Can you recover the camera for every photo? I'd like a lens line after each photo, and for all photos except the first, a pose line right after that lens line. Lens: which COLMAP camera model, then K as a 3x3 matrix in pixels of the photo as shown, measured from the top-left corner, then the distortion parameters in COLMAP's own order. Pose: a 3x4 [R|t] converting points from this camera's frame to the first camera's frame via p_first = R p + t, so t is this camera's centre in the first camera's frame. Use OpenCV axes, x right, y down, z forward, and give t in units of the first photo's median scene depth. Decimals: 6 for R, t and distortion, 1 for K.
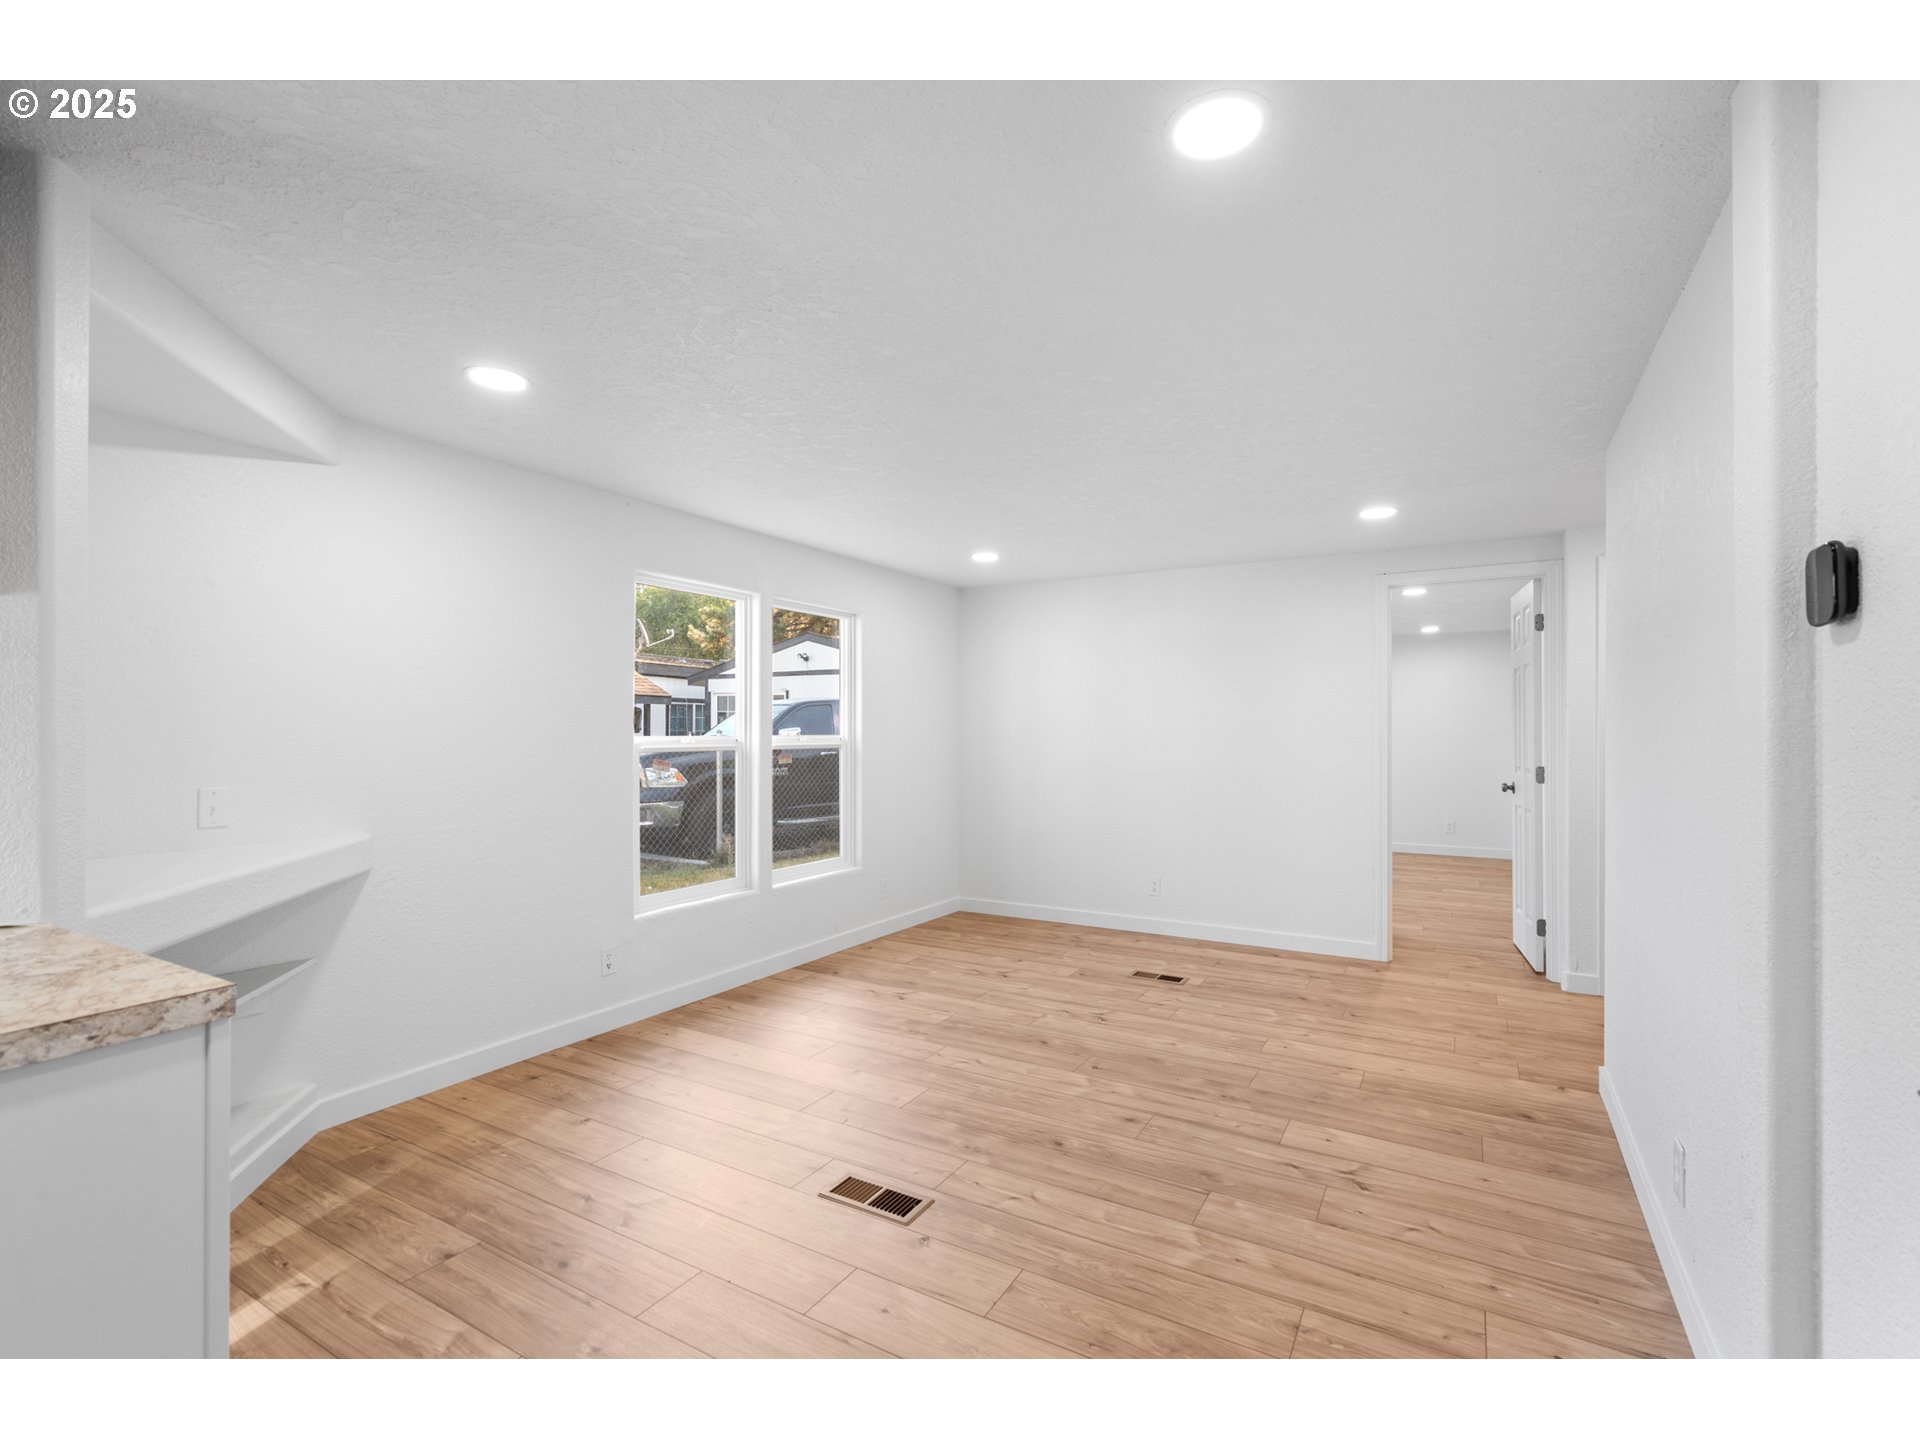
lens RADIAL K [[880.5, 0, 957.0], [0, 880.5, 728.4], [0, 0, 1]] dist [-0.001479, 0.000372]
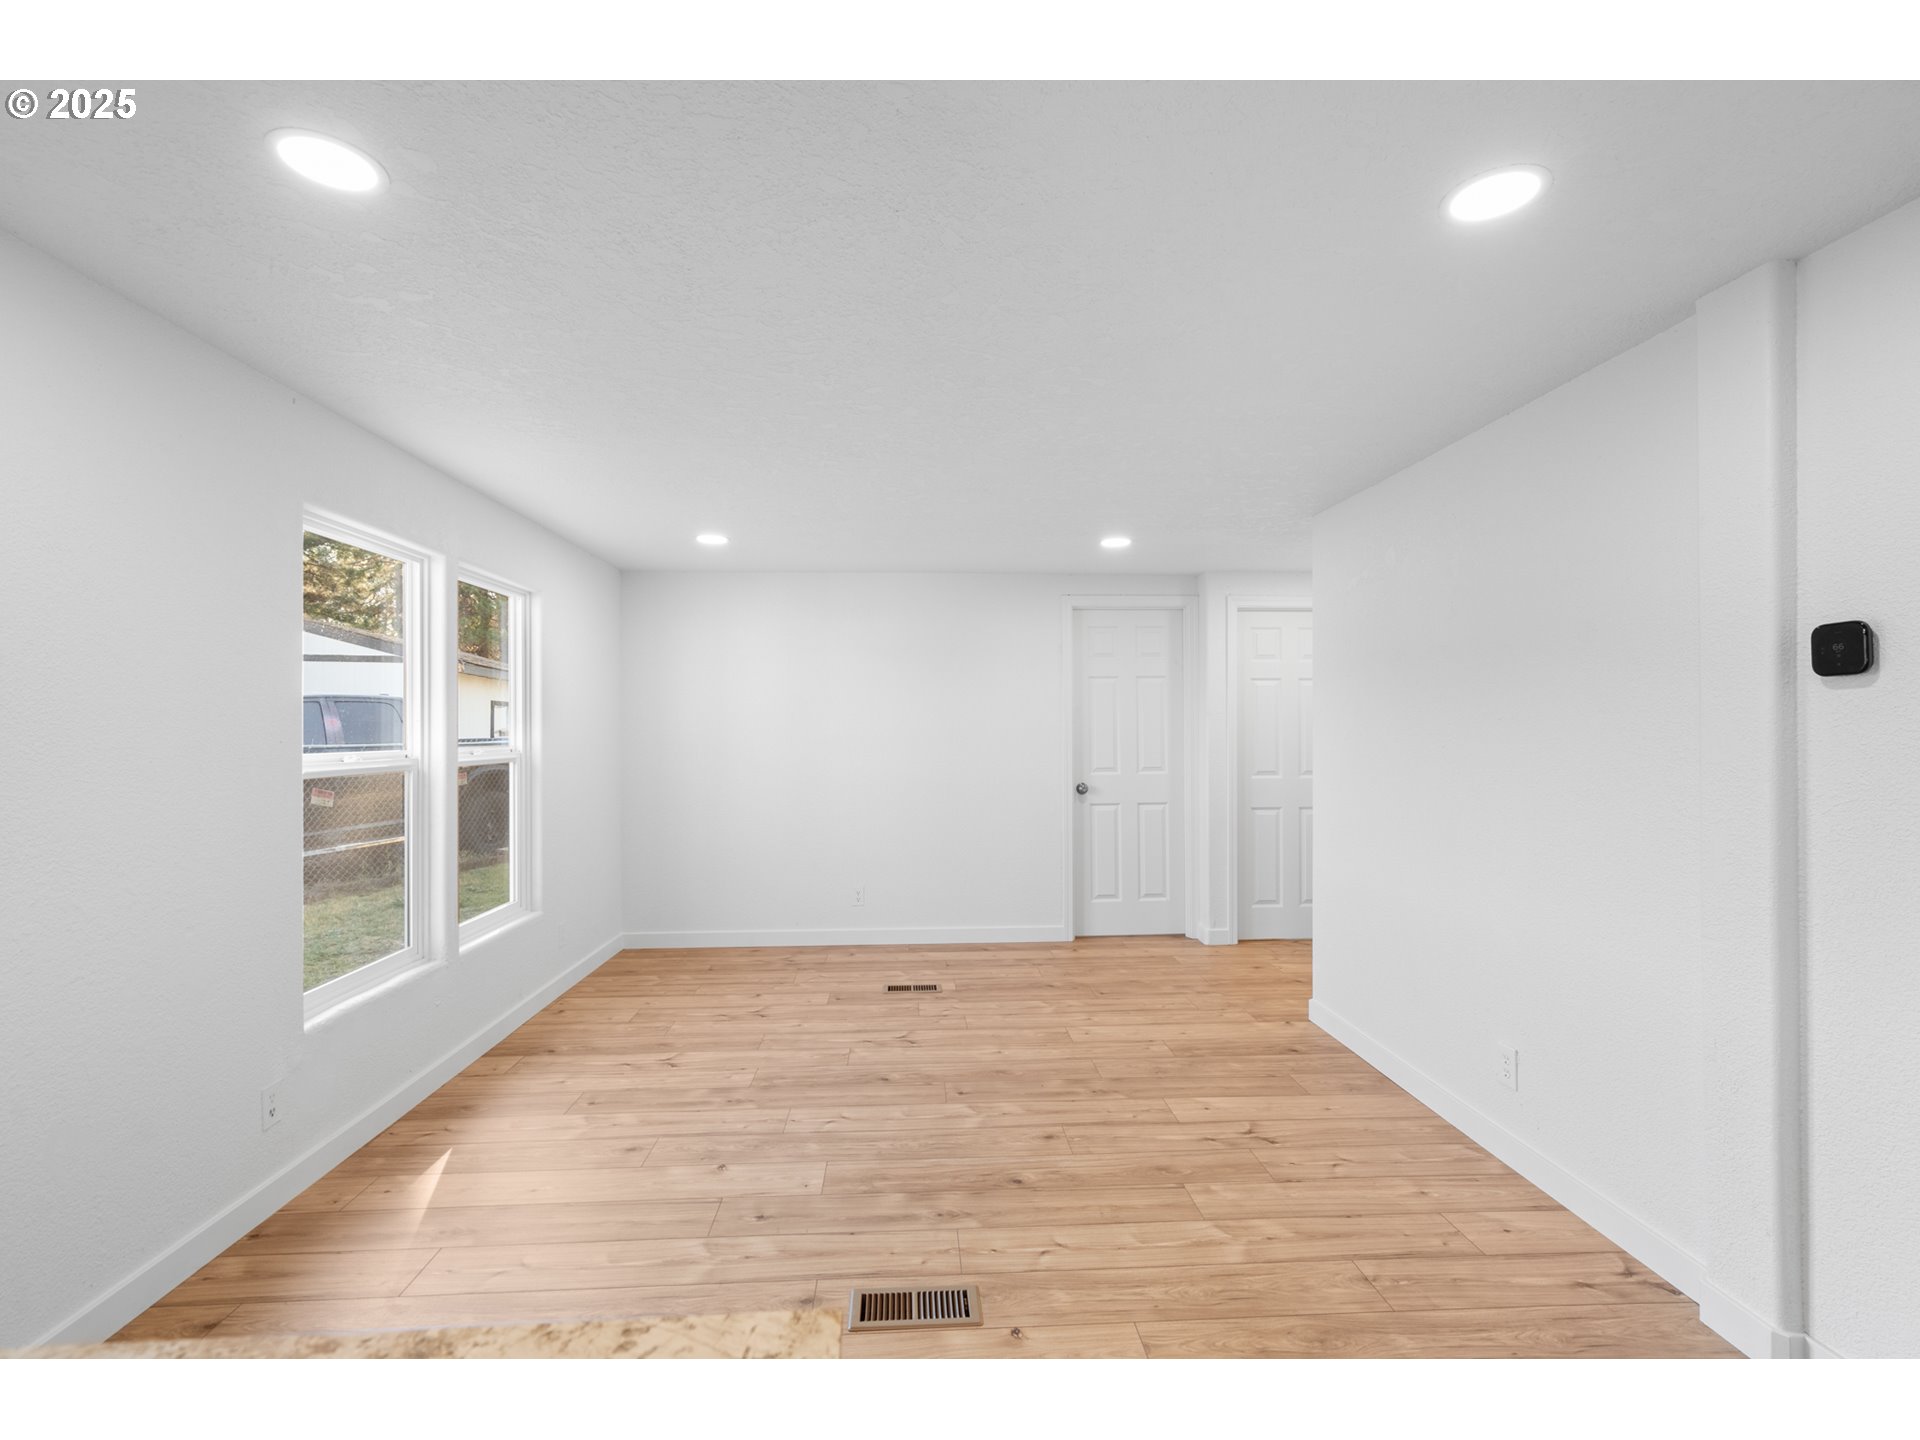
lens RADIAL K [[880.5, 0, 957.0], [0, 880.5, 728.4], [0, 0, 1]] dist [-0.001479, 0.000372]
pose [[0.828212, -0.000386, 0.560416, -0.325378], [0.001510, 0.999998, -0.001542, -0.008031], [-0.560414, 0.002123, 0.828210, 0.178159]]
